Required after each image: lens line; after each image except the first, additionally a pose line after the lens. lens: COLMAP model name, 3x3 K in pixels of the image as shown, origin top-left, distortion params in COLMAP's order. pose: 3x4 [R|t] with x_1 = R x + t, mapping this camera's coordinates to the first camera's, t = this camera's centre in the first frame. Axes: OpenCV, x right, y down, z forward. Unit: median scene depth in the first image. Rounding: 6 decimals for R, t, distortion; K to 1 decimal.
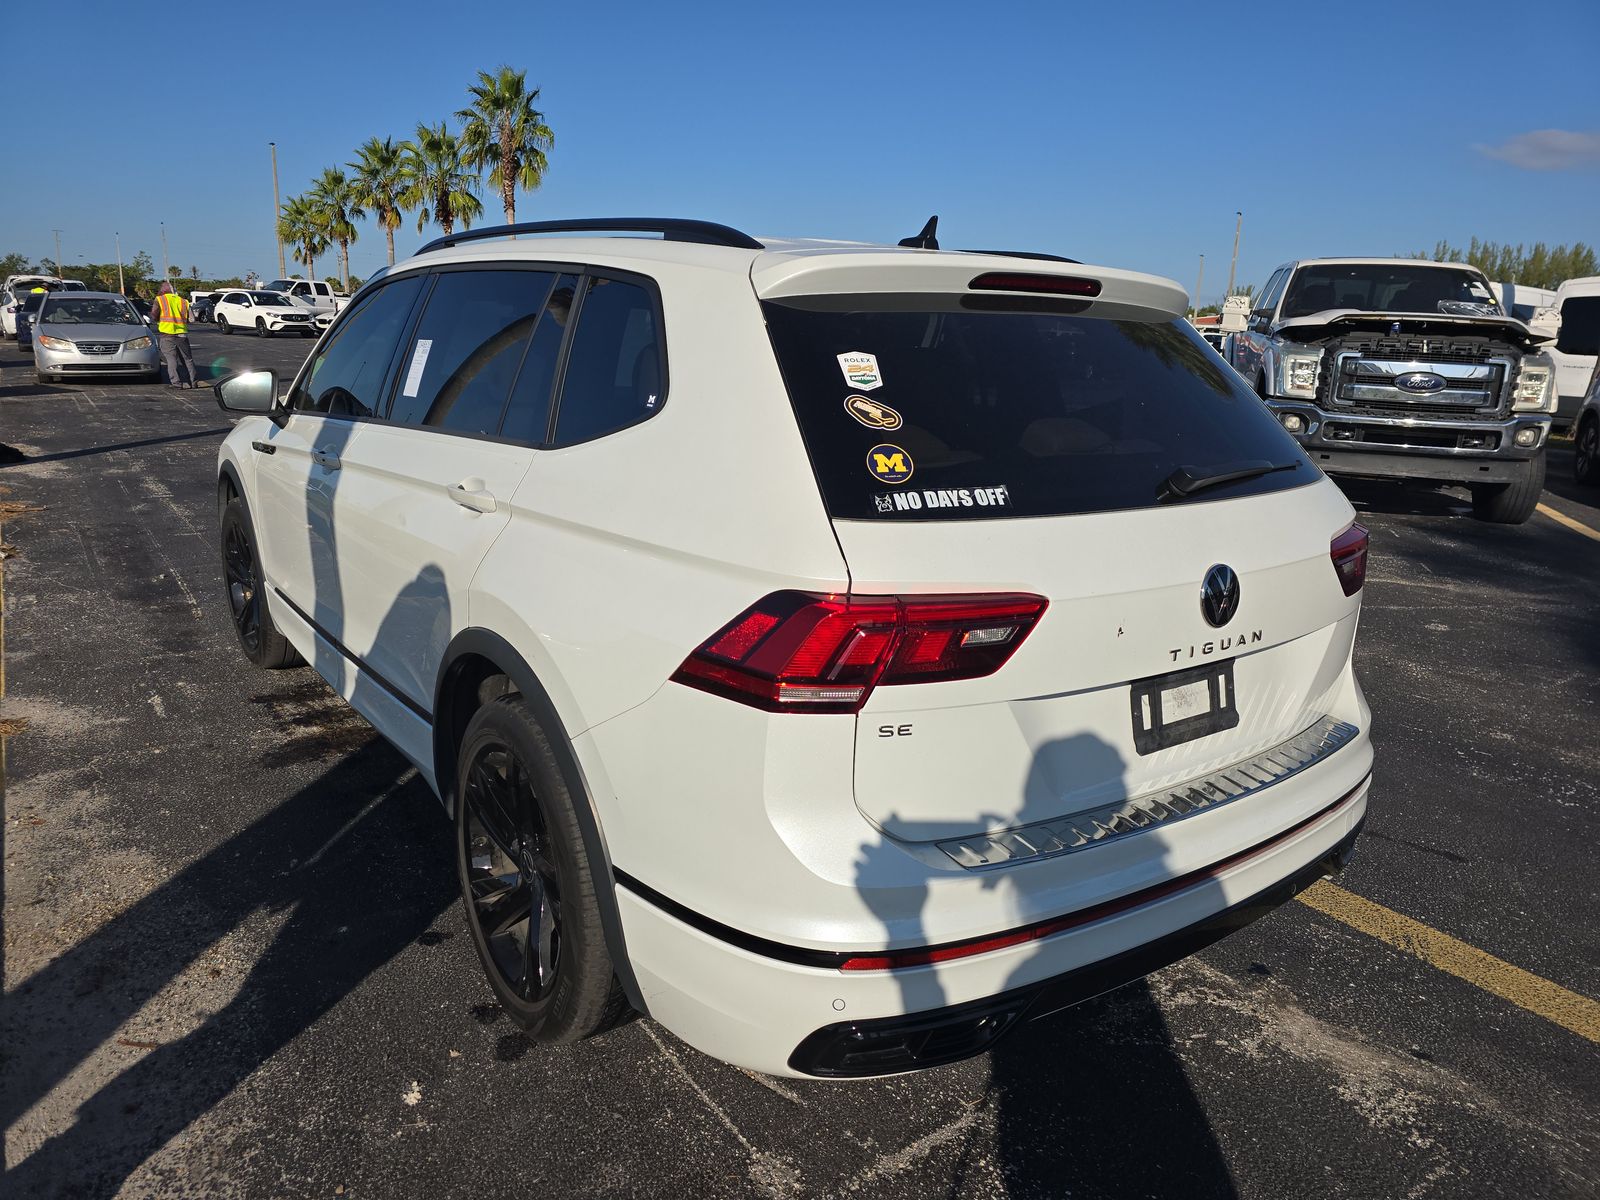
lens RADIAL K [[1076.0, 0, 800.0], [0, 1076.0, 600.0], [0, 0, 1]] dist [0.066942, -0.071624]
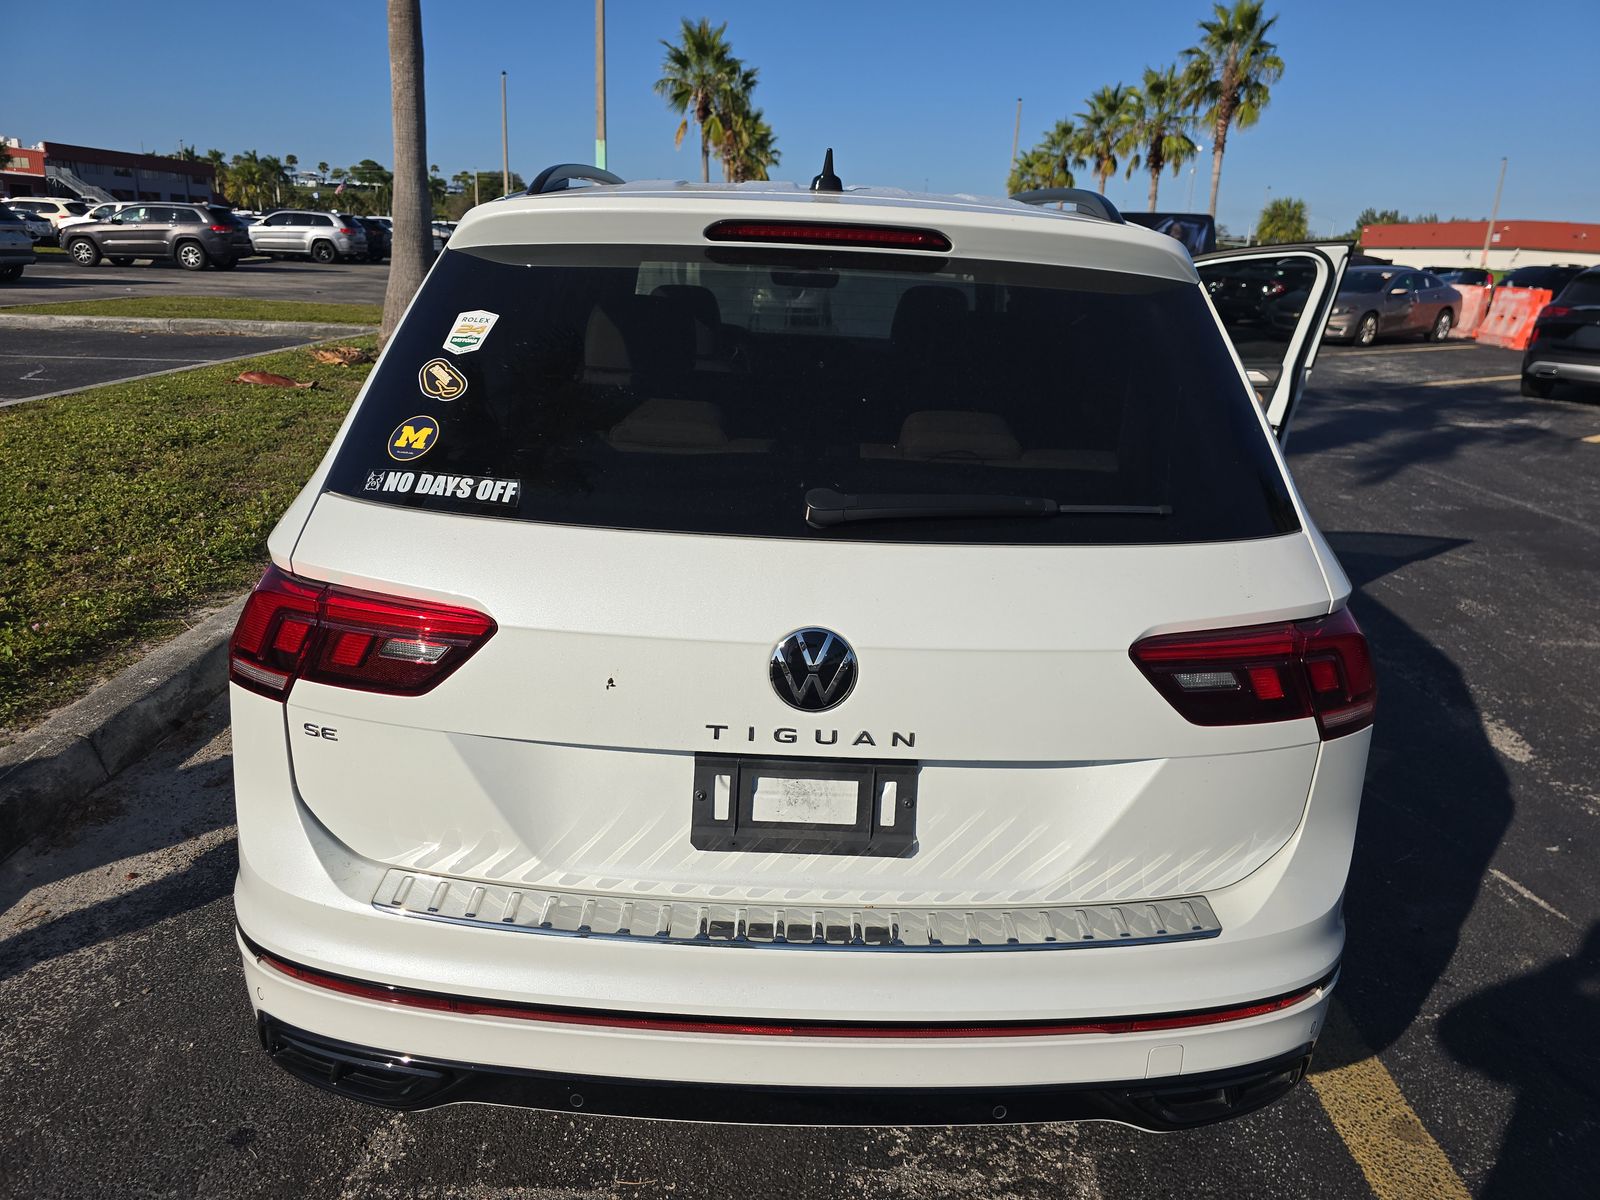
lens RADIAL K [[1076.0, 0, 800.0], [0, 1076.0, 600.0], [0, 0, 1]] dist [0.066942, -0.071624]
pose [[0.819713, 0.181747, -0.543175, 0.836531], [-0.157990, 0.983277, 0.090581, -0.124987], [0.550554, 0.011566, 0.834719, 0.429164]]
